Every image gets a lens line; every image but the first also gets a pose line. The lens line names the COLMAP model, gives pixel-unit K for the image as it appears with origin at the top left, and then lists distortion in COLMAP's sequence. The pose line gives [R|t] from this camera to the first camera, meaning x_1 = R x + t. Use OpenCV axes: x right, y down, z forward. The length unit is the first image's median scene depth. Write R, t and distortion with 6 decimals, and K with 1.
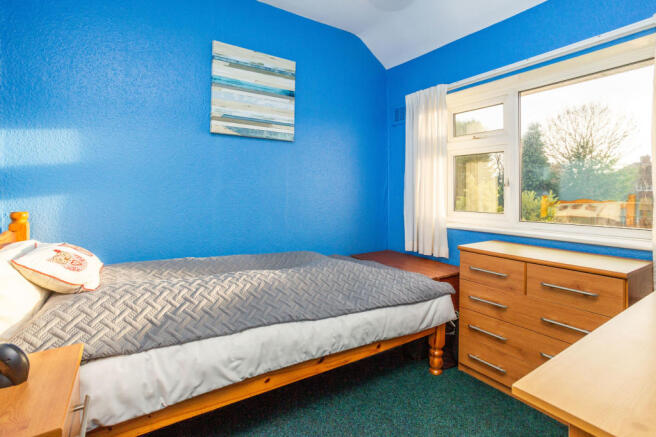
lens RADIAL K [[325.8, 0, 329.0], [0, 325.8, 199.5], [0, 0, 1]] dist [-0.055037, 0.024254]
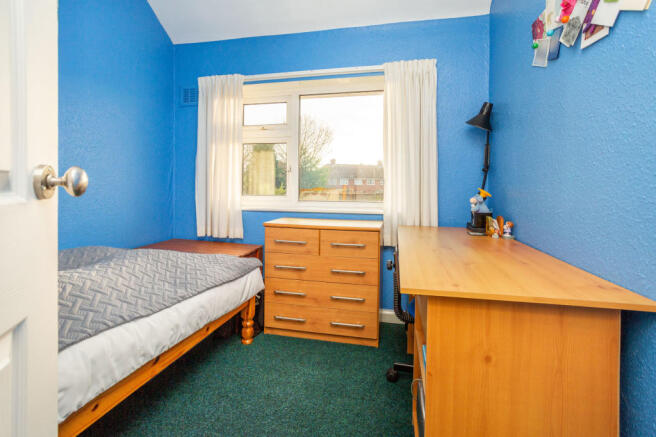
lens RADIAL K [[325.8, 0, 329.0], [0, 325.8, 199.5], [0, 0, 1]] dist [-0.055037, 0.024254]
pose [[0.698766, -0.024602, 0.714927, -0.244655], [0.012541, 0.999676, 0.022144, 0.040133], [-0.715240, -0.006508, 0.698848, 0.050379]]
